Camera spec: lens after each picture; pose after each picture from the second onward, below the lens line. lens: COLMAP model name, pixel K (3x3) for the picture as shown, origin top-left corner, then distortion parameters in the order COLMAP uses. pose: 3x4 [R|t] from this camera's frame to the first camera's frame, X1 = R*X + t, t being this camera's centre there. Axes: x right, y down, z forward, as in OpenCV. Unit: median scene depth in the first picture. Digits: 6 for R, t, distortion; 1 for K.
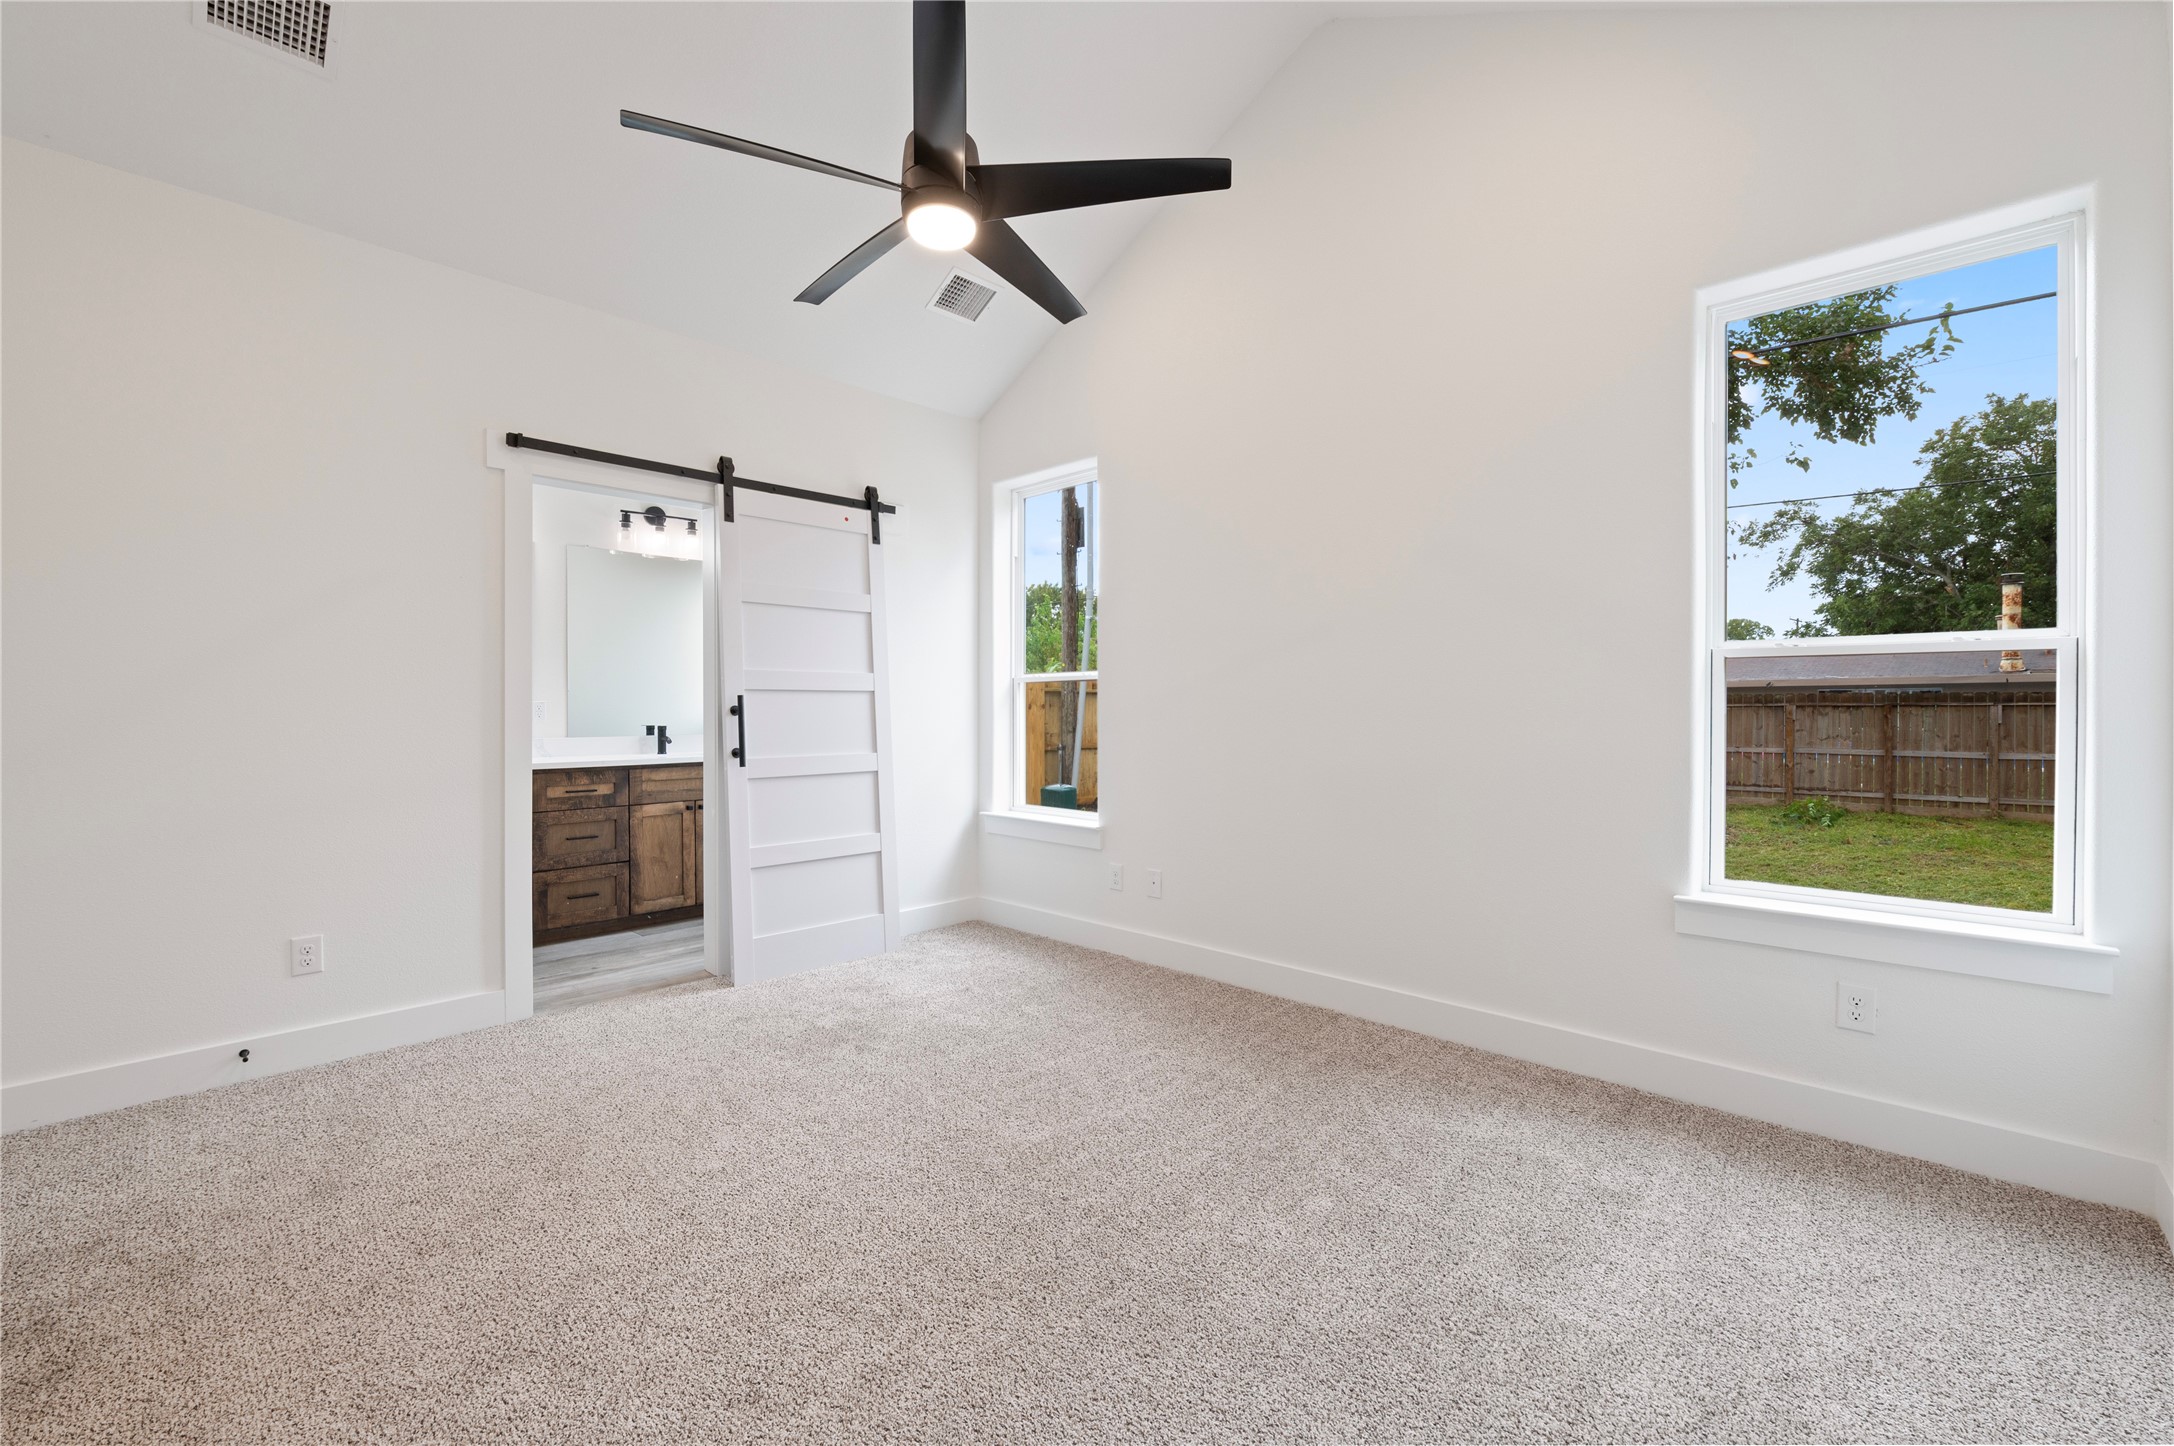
lens RADIAL K [[880.5, 0, 1093.8], [0, 880.5, 708.7], [0, 0, 1]] dist [-0.010928, 0.000397]
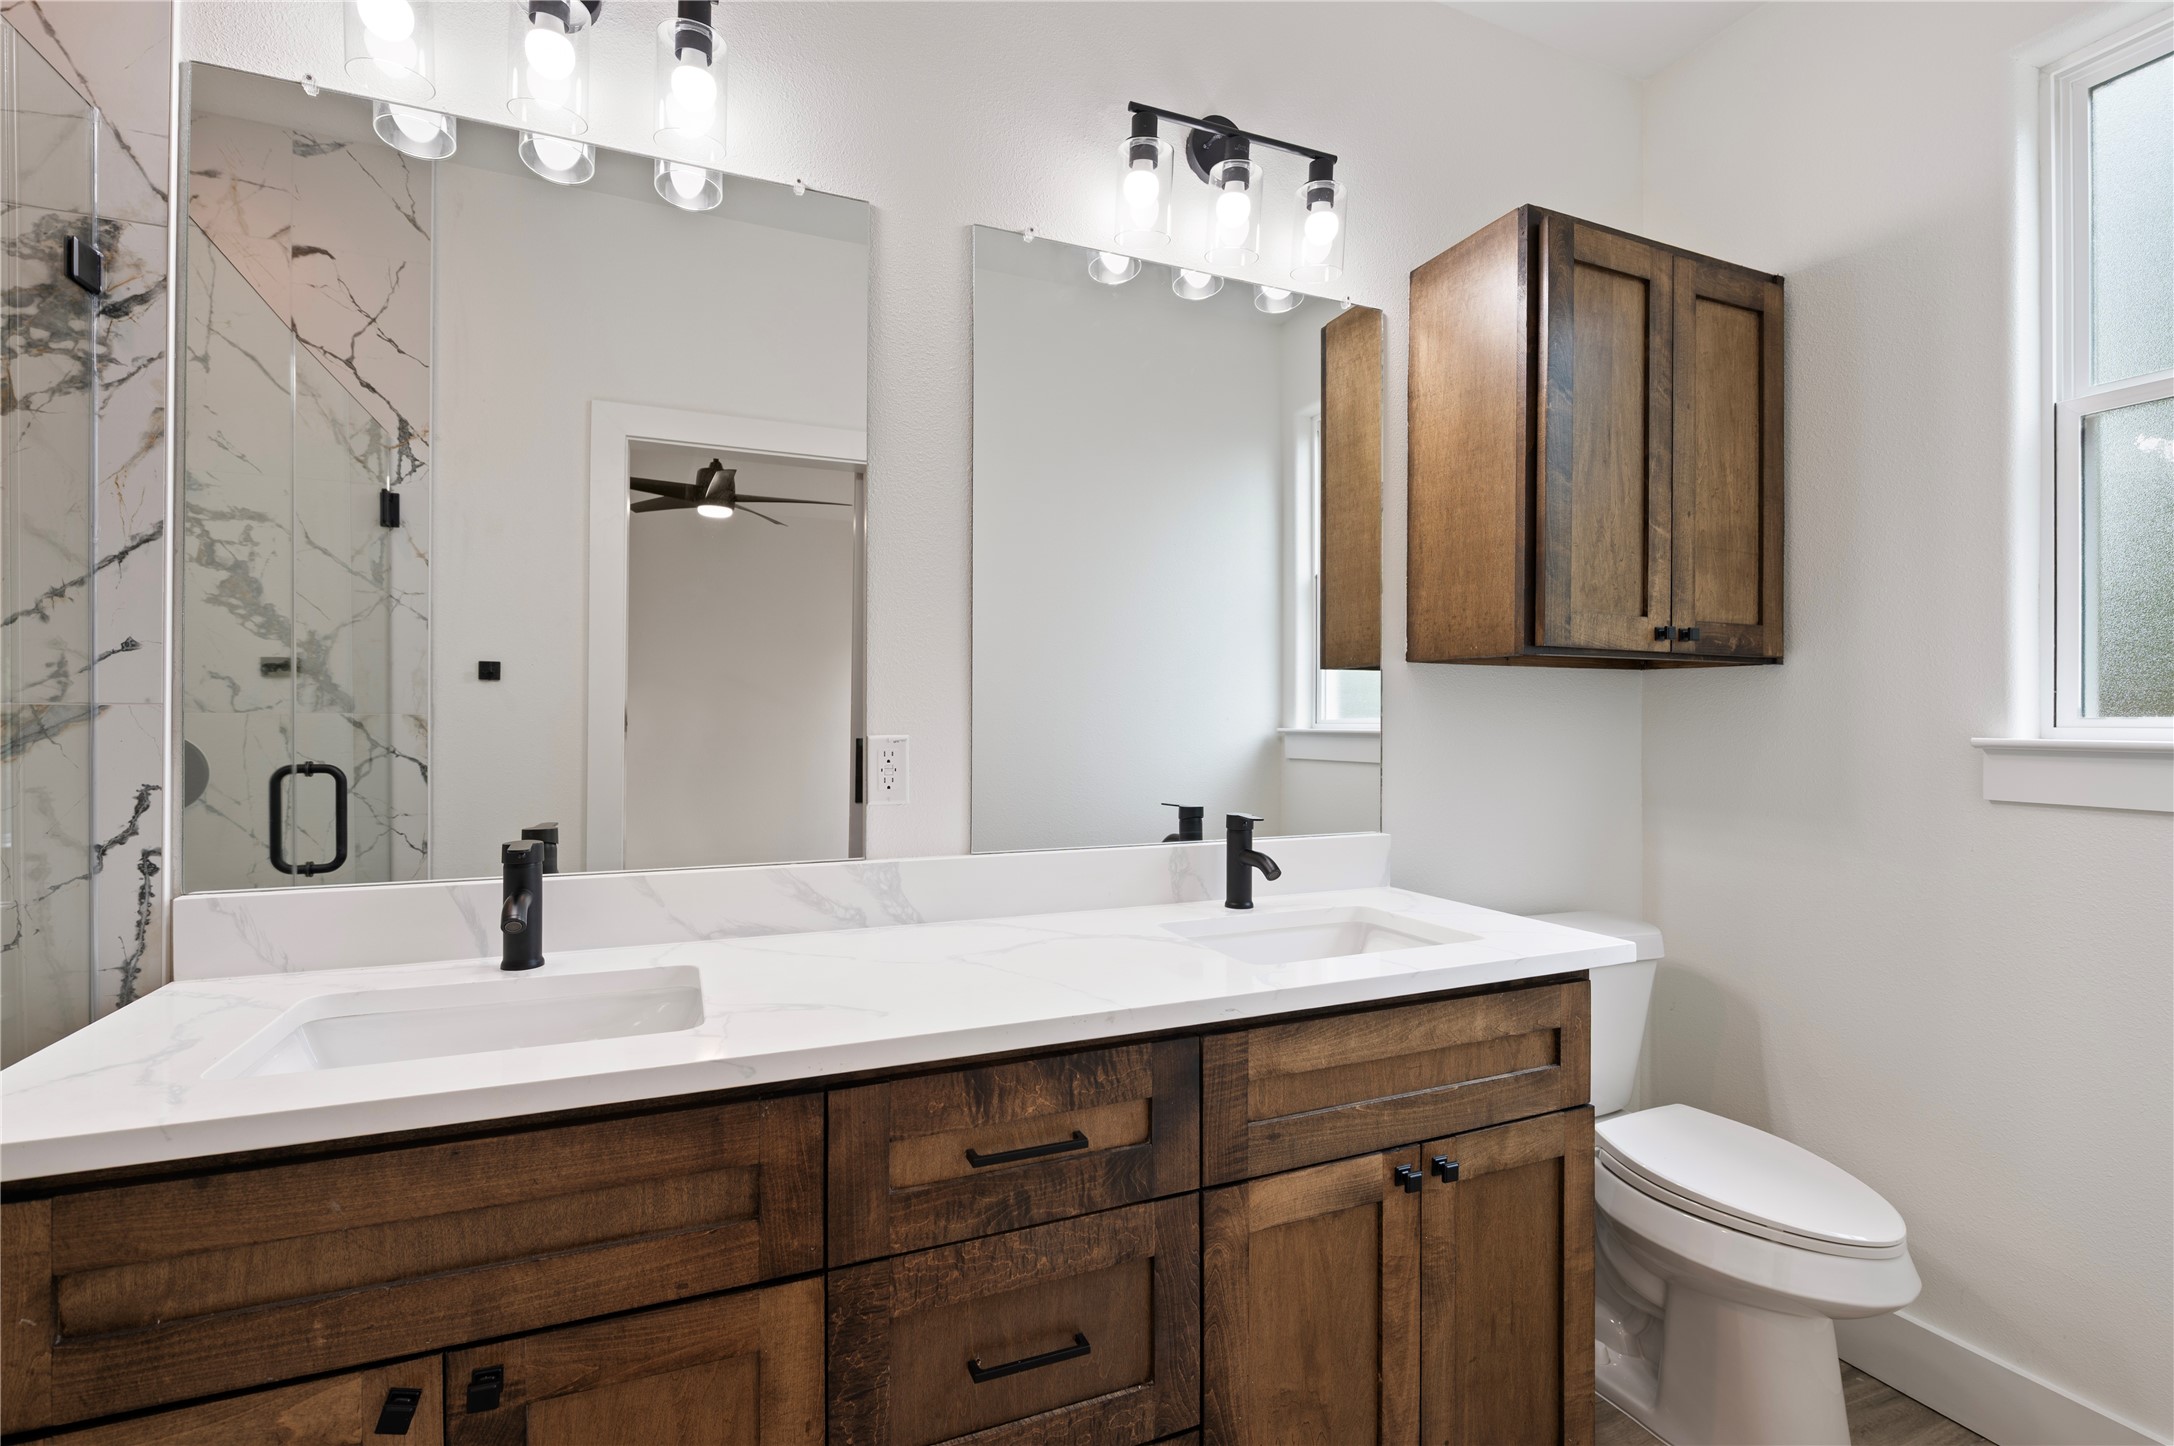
lens RADIAL K [[970.8, 0, 1078.9], [0, 970.8, 725.7], [0, 0, 1]] dist [-0.004048, -0.003526]
pose [[0.906922, 0.002173, -0.421293, -0.444200], [-0.001537, 0.999997, 0.001850, -0.014185], [0.421296, -0.001030, 0.906923, 0.741389]]
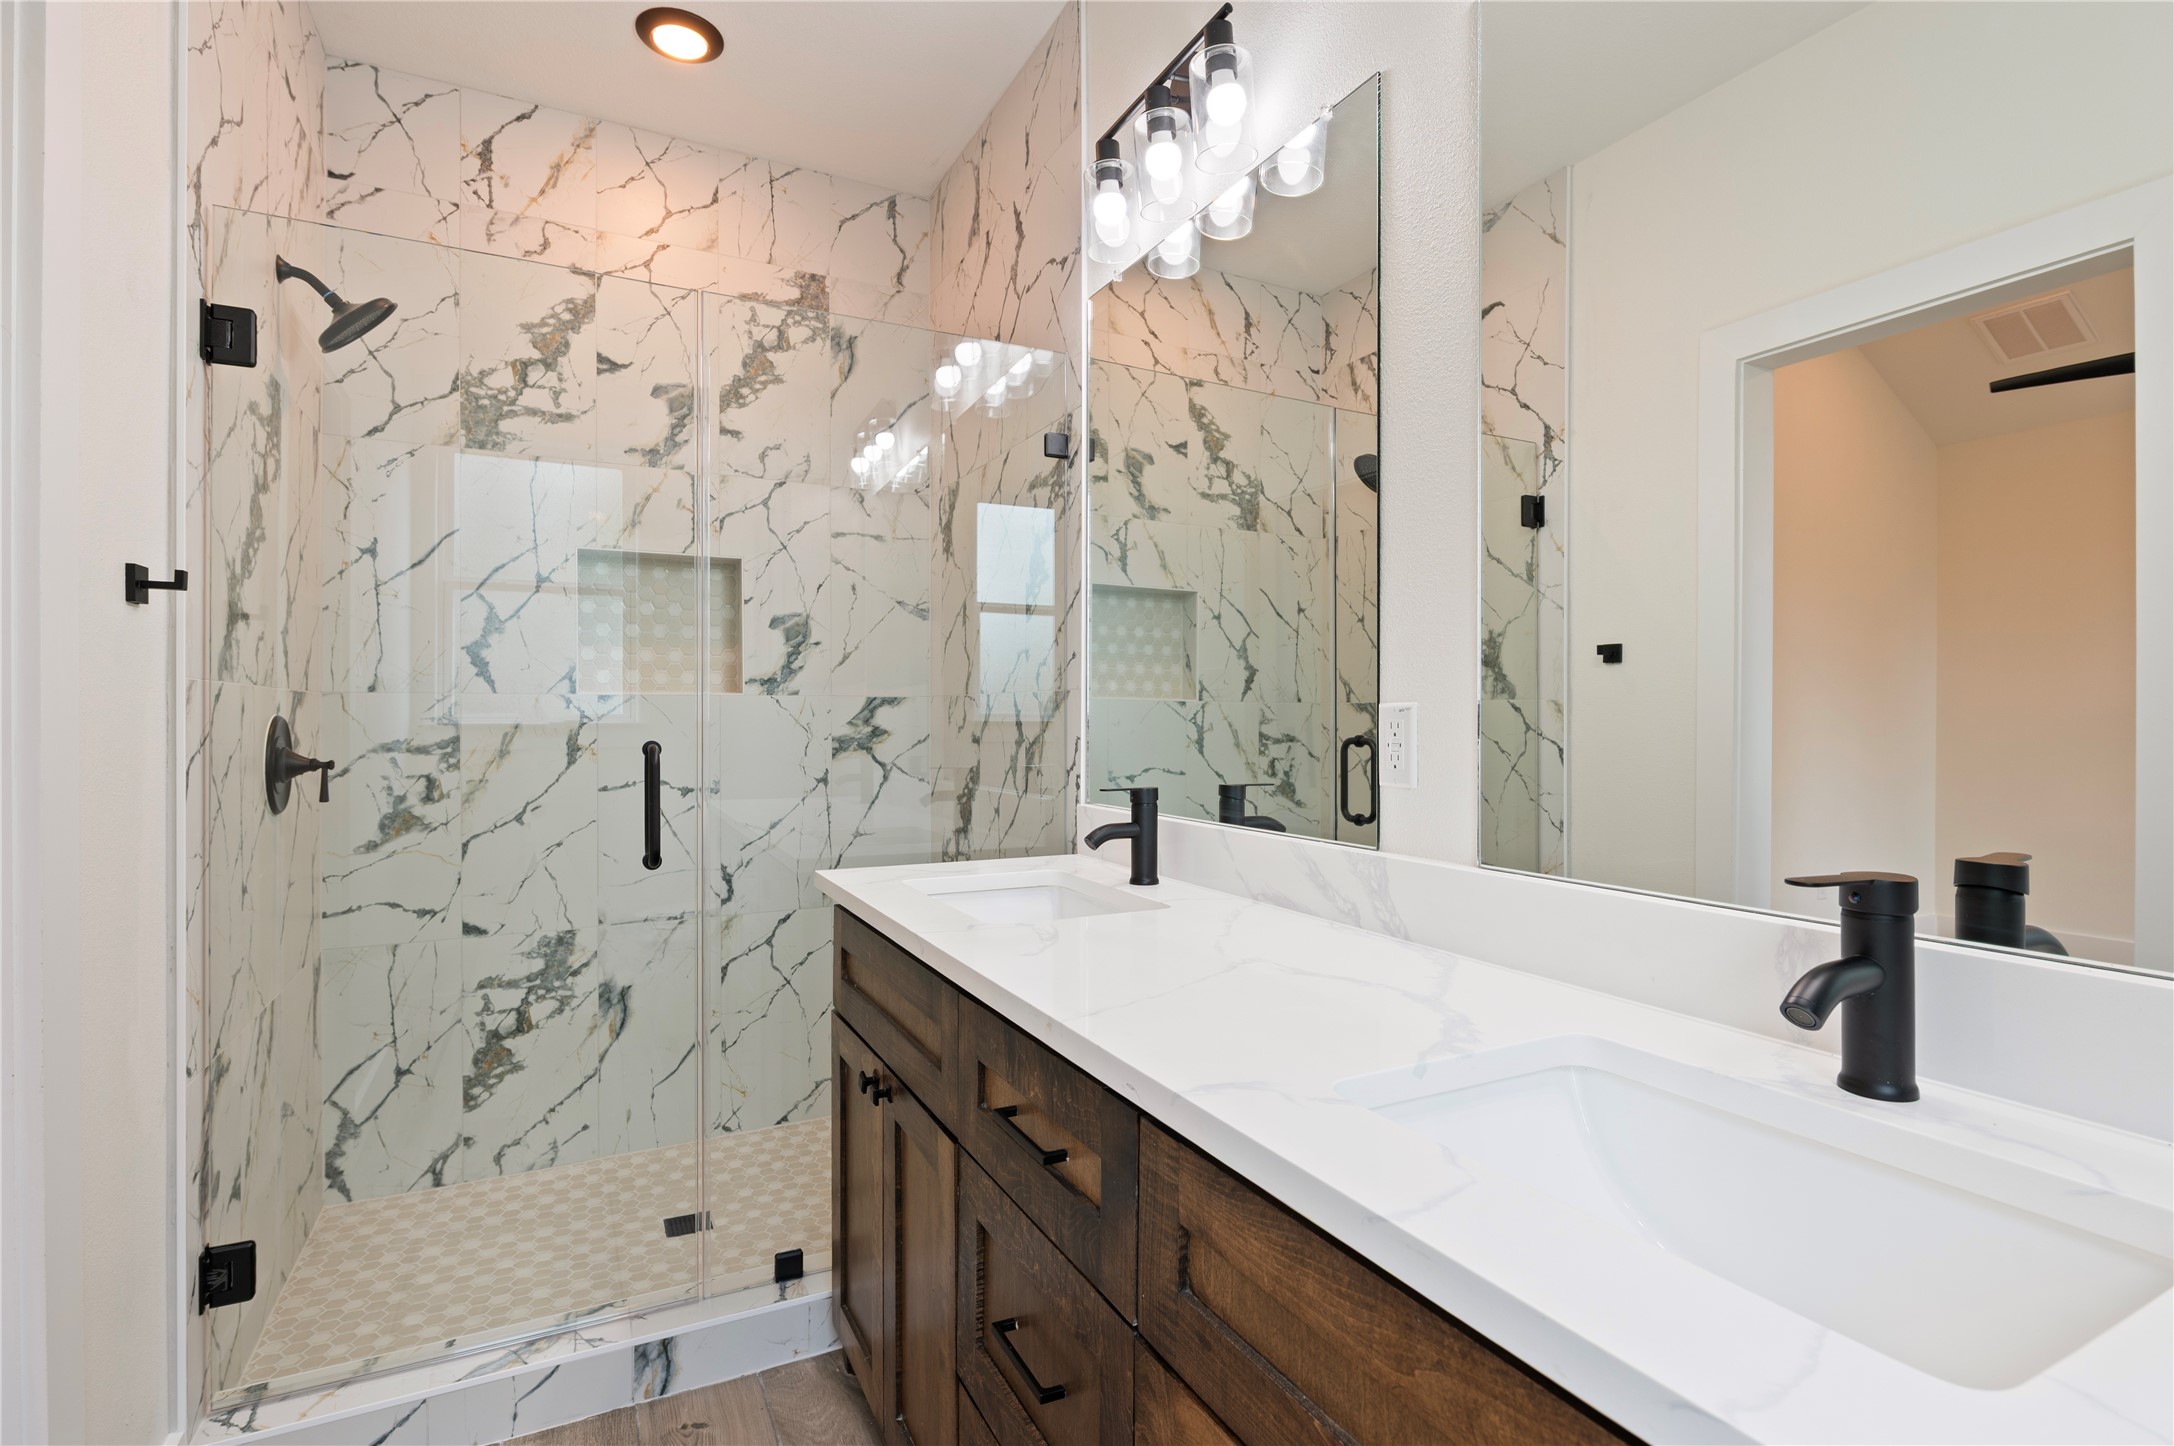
lens RADIAL K [[1007.0, 0, 1083.3], [0, 1007.0, 719.5], [0, 0, 1]] dist [-0.004406, -0.000224]
pose [[-0.340714, -0.002382, -0.940164, -0.343367], [-0.004095, 0.999991, -0.001049, -0.004546], [0.940158, 0.003493, -0.340720, 1.041738]]
